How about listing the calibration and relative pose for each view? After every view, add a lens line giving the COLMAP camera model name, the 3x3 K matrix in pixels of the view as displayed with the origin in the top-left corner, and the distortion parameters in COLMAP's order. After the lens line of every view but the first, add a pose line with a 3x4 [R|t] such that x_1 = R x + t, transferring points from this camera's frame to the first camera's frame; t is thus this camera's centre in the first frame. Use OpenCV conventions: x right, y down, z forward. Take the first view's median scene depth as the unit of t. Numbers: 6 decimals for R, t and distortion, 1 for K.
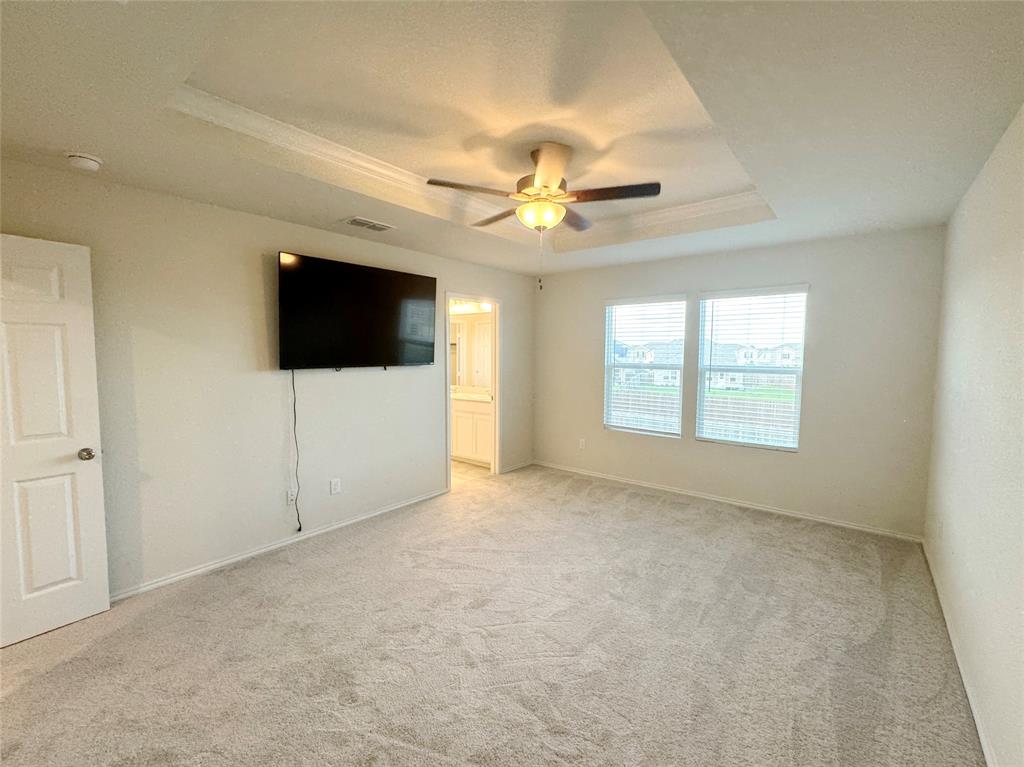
lens RADIAL K [[421.9, 0, 512.0], [0, 421.9, 383.5], [0, 0, 1]] dist [0.000438, 0.000093]
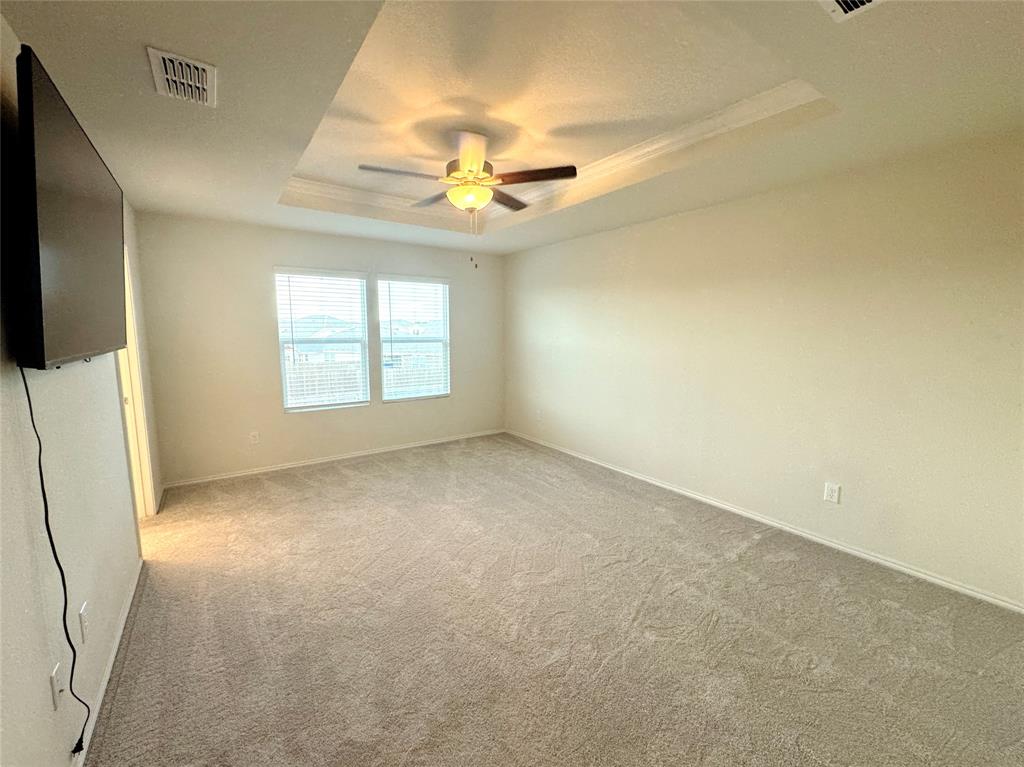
lens RADIAL K [[411.8, 0, 512.0], [0, 411.8, 383.5], [0, 0, 1]] dist [-0.002818, -0.000162]
pose [[0.291454, -0.127643, 0.948030, -0.553616], [0.068571, 0.991296, 0.112388, -0.022933], [-0.954124, 0.032252, 0.297670, 0.349342]]
